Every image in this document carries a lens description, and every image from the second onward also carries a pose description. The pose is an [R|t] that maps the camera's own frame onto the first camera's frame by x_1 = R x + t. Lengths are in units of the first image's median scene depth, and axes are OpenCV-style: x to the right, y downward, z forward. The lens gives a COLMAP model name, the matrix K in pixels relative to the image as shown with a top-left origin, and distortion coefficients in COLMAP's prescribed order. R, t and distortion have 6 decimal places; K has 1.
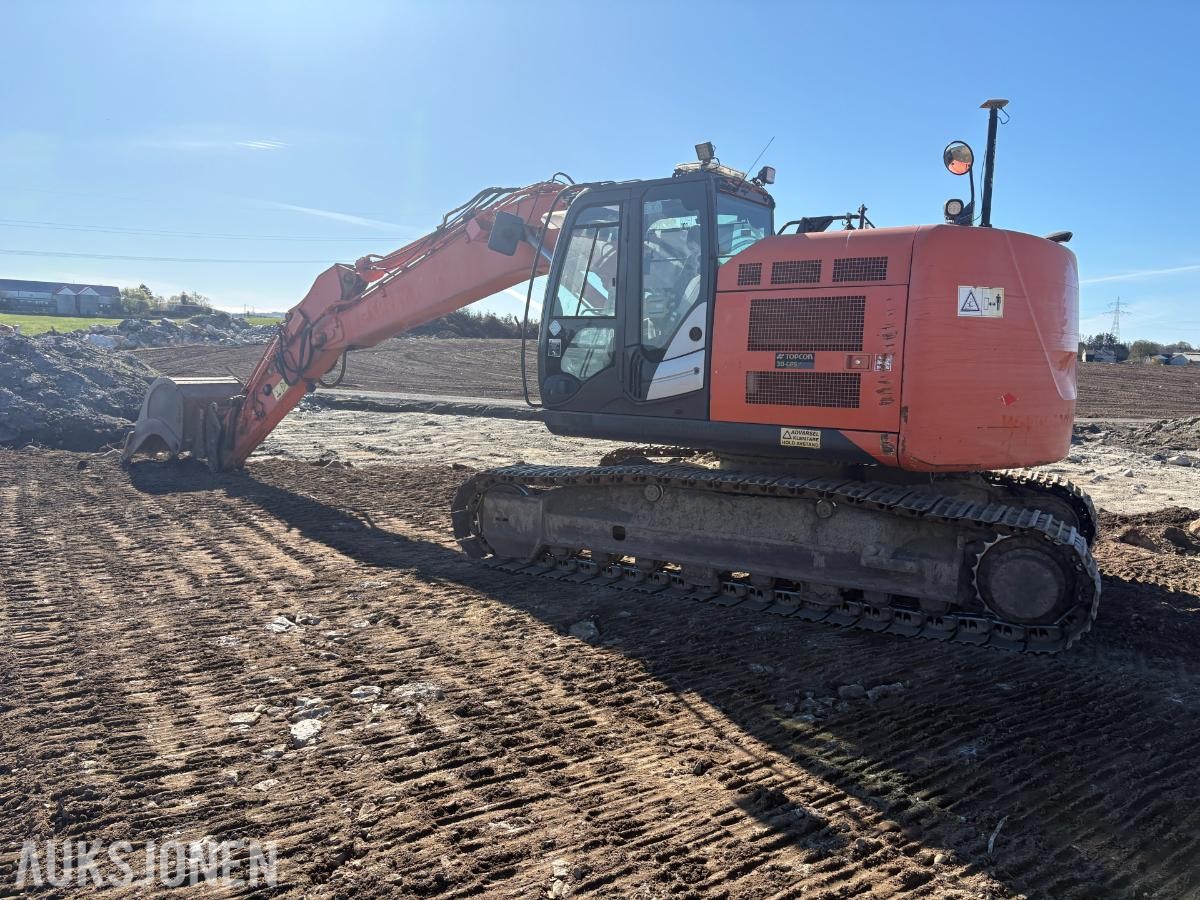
lens RADIAL K [[917.0, 0, 584.1], [0, 917.0, 455.2], [0, 0, 1]] dist [0.045462, -0.041802]
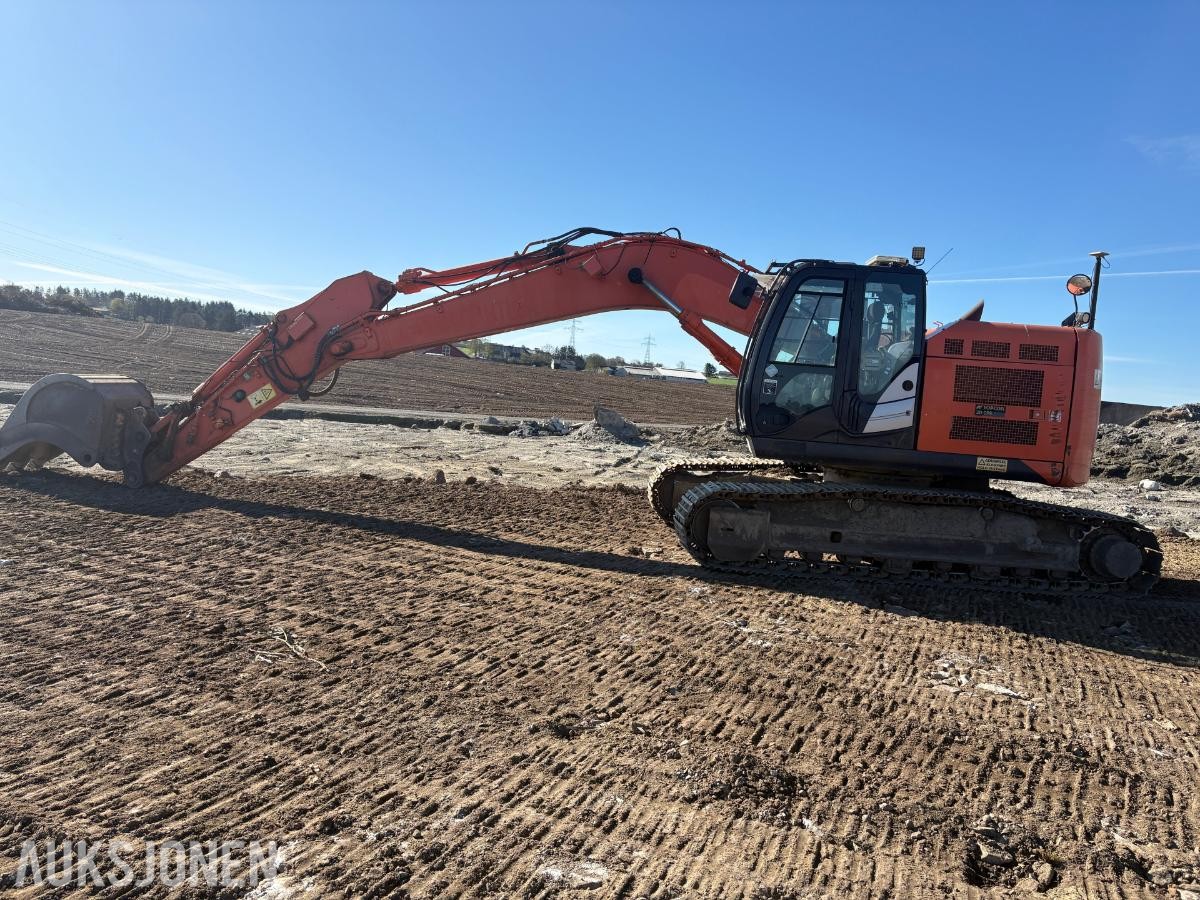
lens RADIAL K [[917.0, 0, 593.8], [0, 917.0, 449.0], [0, 0, 1]] dist [0.045462, -0.041802]
pose [[0.850689, 0.003940, 0.525655, -1.067382], [-0.004111, 0.999991, -0.000843, -0.040048], [-0.525654, -0.001444, 0.850697, 0.101411]]
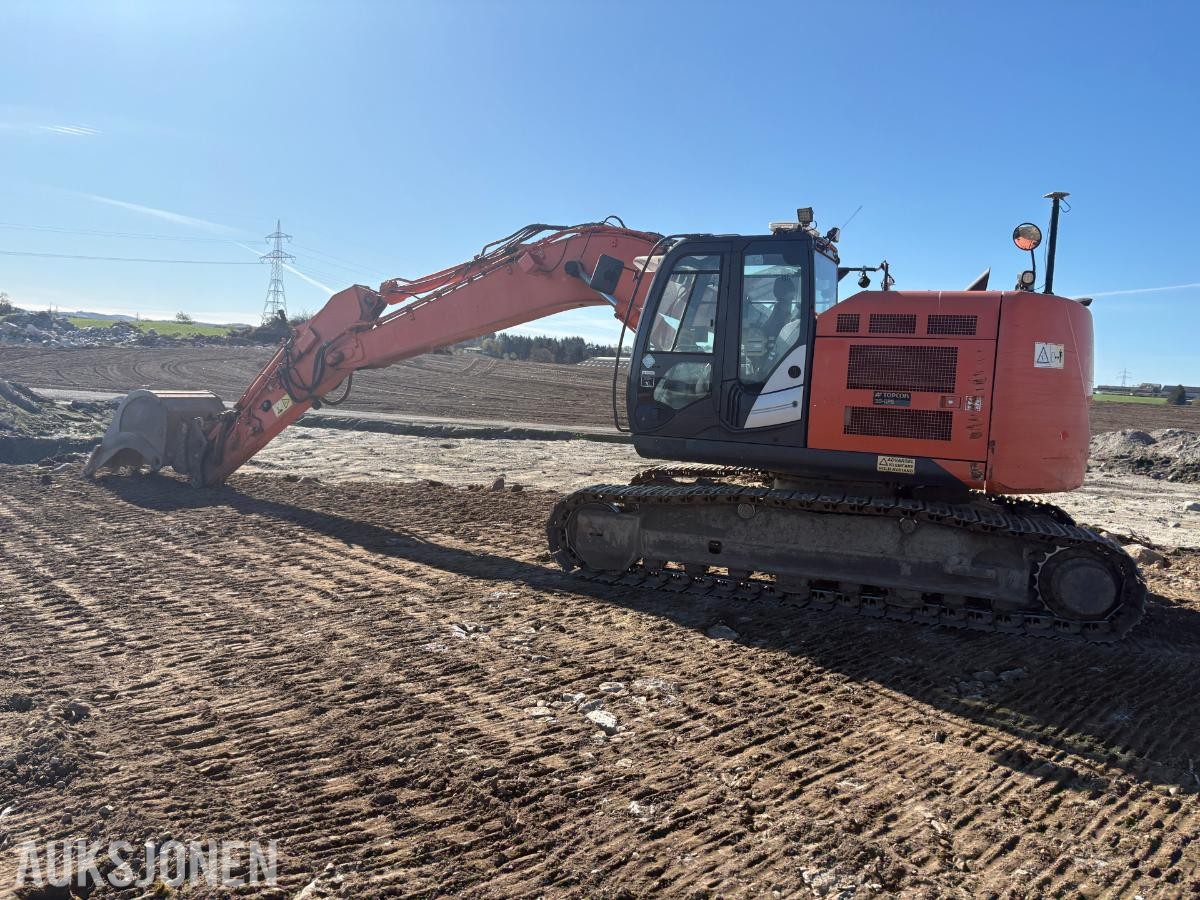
lens RADIAL K [[917.0, 0, 586.2], [0, 917.0, 450.8], [0, 0, 1]] dist [0.045462, -0.041802]
pose [[0.983901, 0.013658, 0.178191, -0.367680], [-0.009811, 0.999700, -0.022455, -0.006202], [-0.178444, 0.020345, 0.983740, -0.086657]]
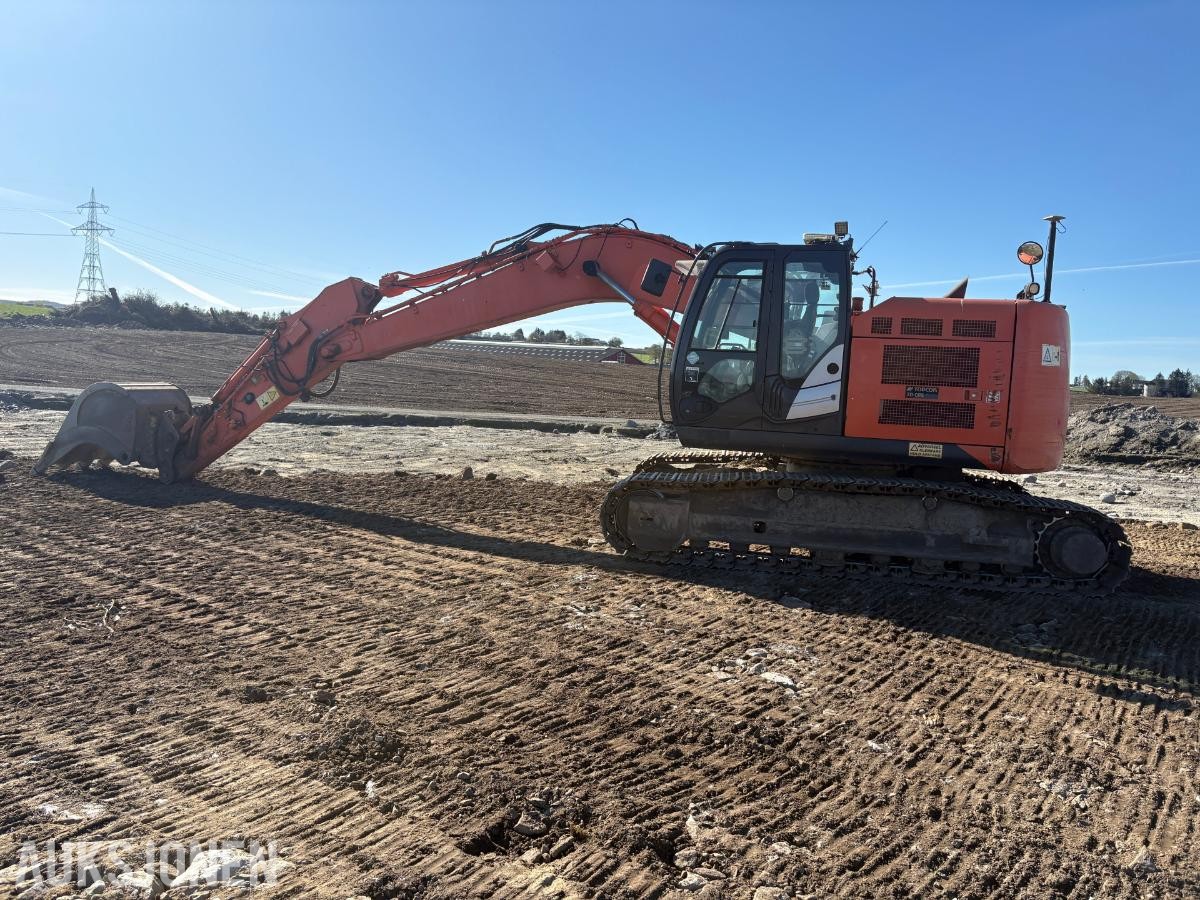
lens RADIAL K [[917.0, 0, 596.5], [0, 917.0, 452.1], [0, 0, 1]] dist [0.045462, -0.041802]
pose [[0.937778, -0.005757, 0.347188, -0.690913], [0.007434, 0.999966, -0.003498, -0.015129], [-0.347156, 0.005861, 0.937789, -0.095731]]
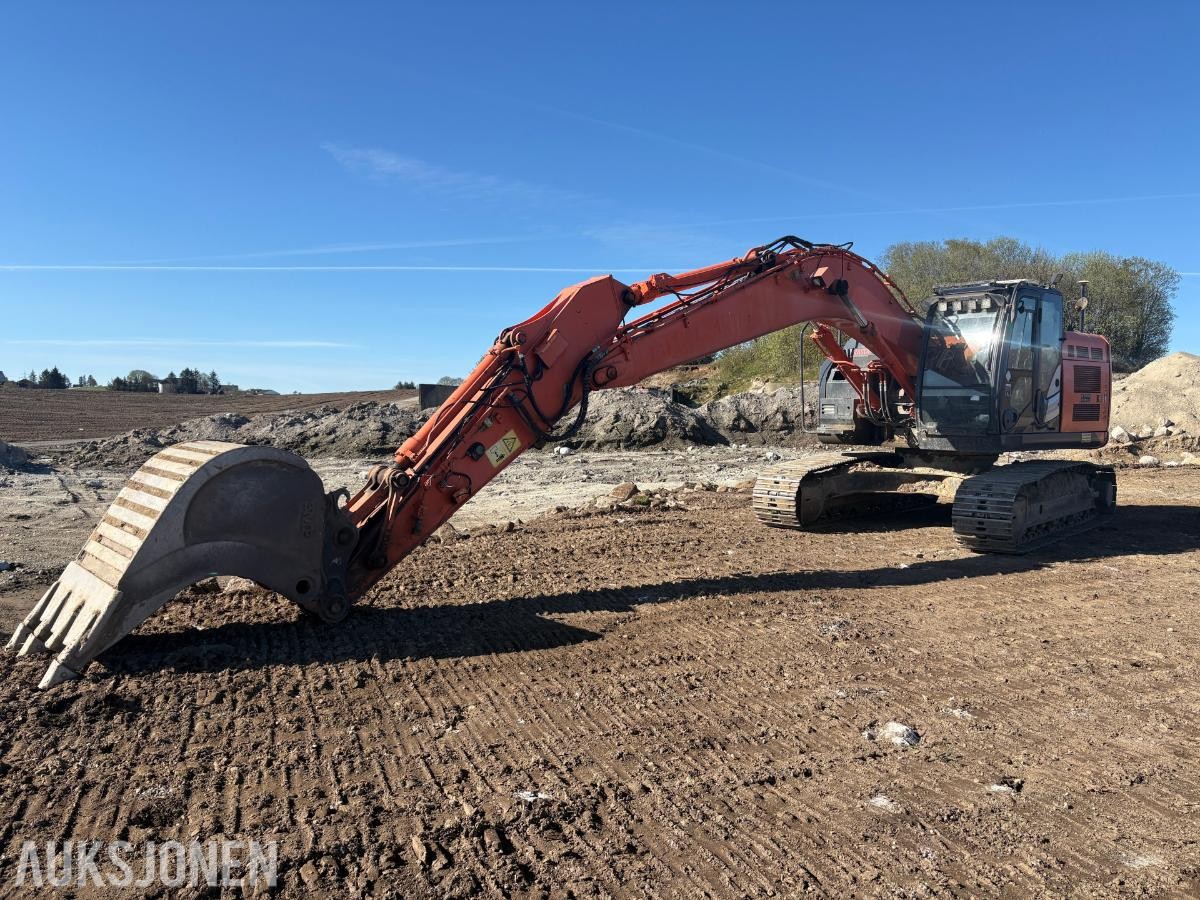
lens RADIAL K [[917.0, 0, 596.4], [0, 917.0, 443.5], [0, 0, 1]] dist [0.045462, -0.041802]
pose [[0.203164, -0.064202, 0.977038, -1.893774], [0.096002, 0.994346, 0.045377, -0.196965], [-0.974427, 0.084579, 0.208179, 1.619475]]
